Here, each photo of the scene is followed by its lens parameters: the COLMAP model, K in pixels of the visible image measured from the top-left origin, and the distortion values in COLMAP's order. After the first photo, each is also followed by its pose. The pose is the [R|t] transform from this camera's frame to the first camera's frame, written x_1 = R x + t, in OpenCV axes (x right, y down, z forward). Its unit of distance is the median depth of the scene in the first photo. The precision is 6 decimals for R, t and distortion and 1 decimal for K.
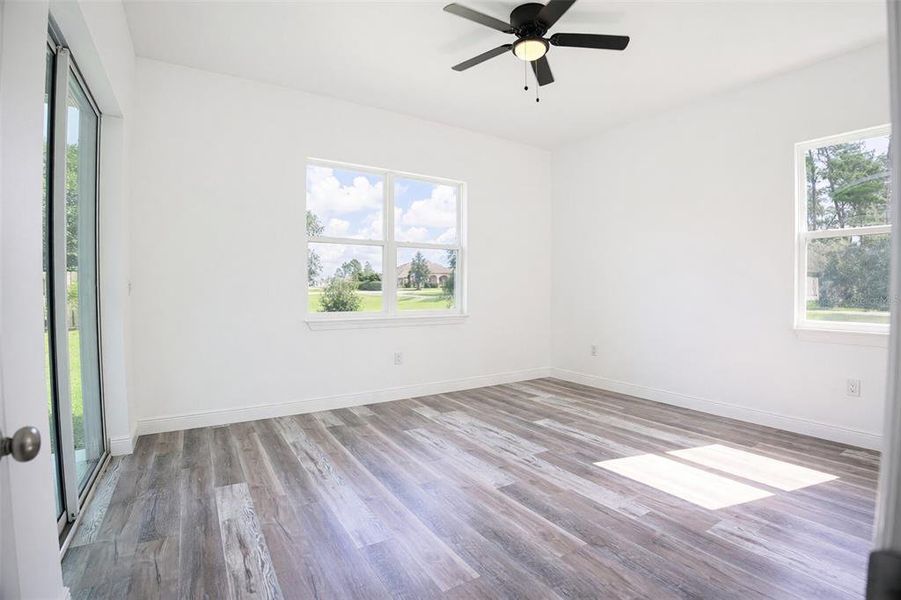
lens RADIAL K [[421.6, 0, 456.0], [0, 421.6, 299.5], [0, 0, 1]] dist [-0.098453, 0.018432]
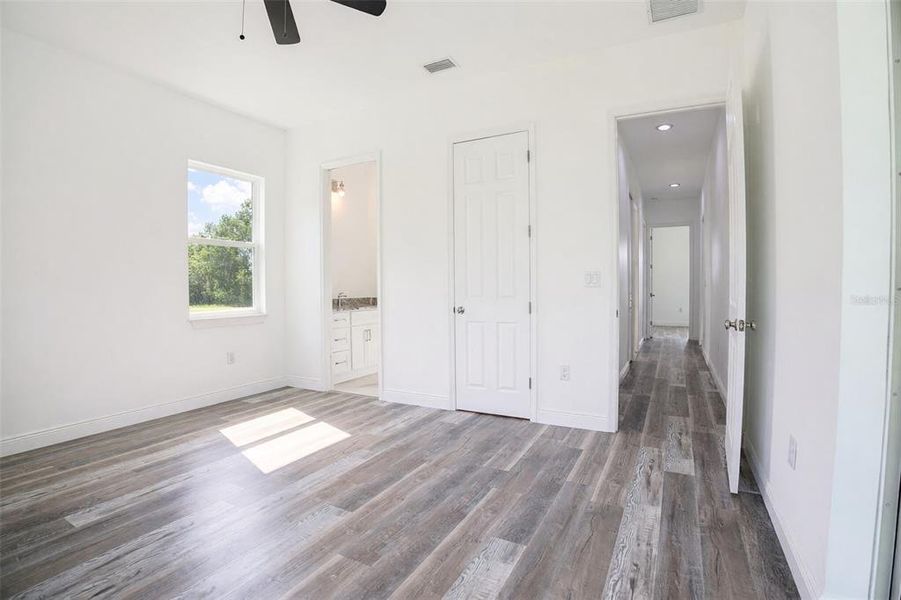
lens RADIAL K [[426.7, 0, 471.3], [0, 426.7, 301.7], [0, 0, 1]] dist [-0.116139, 0.033949]
pose [[-0.507193, -0.031979, 0.861239, -0.685442], [0.026057, 0.998285, 0.052413, -0.022450], [-0.861439, 0.049024, -0.505490, 1.069570]]
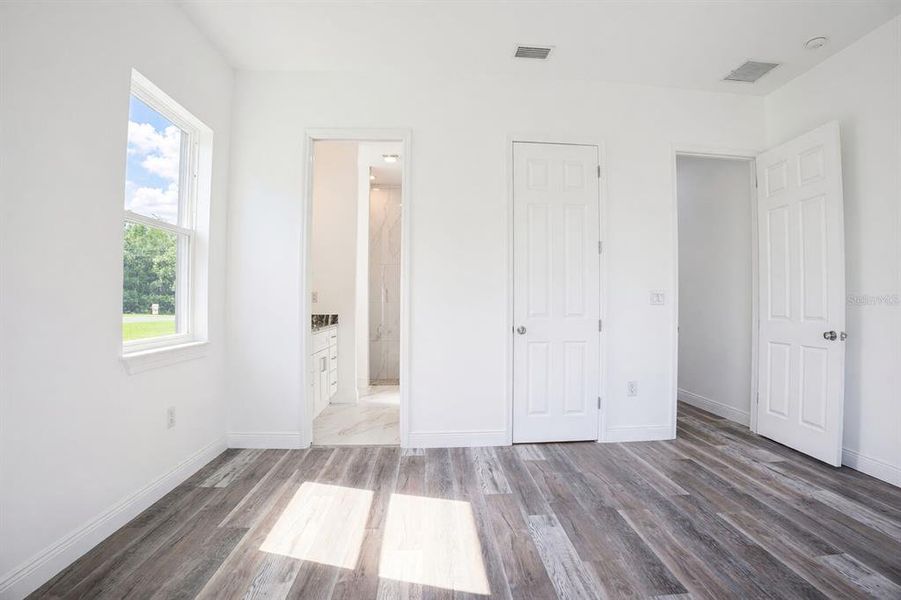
lens RADIAL K [[421.6, 0, 456.0], [0, 421.6, 299.5], [0, 0, 1]] dist [-0.098453, 0.018432]
pose [[-0.877507, -0.008400, 0.479490, 0.117001], [0.001711, 0.999785, 0.020646, -0.035577], [-0.479560, 0.018937, -0.877305, 1.551763]]
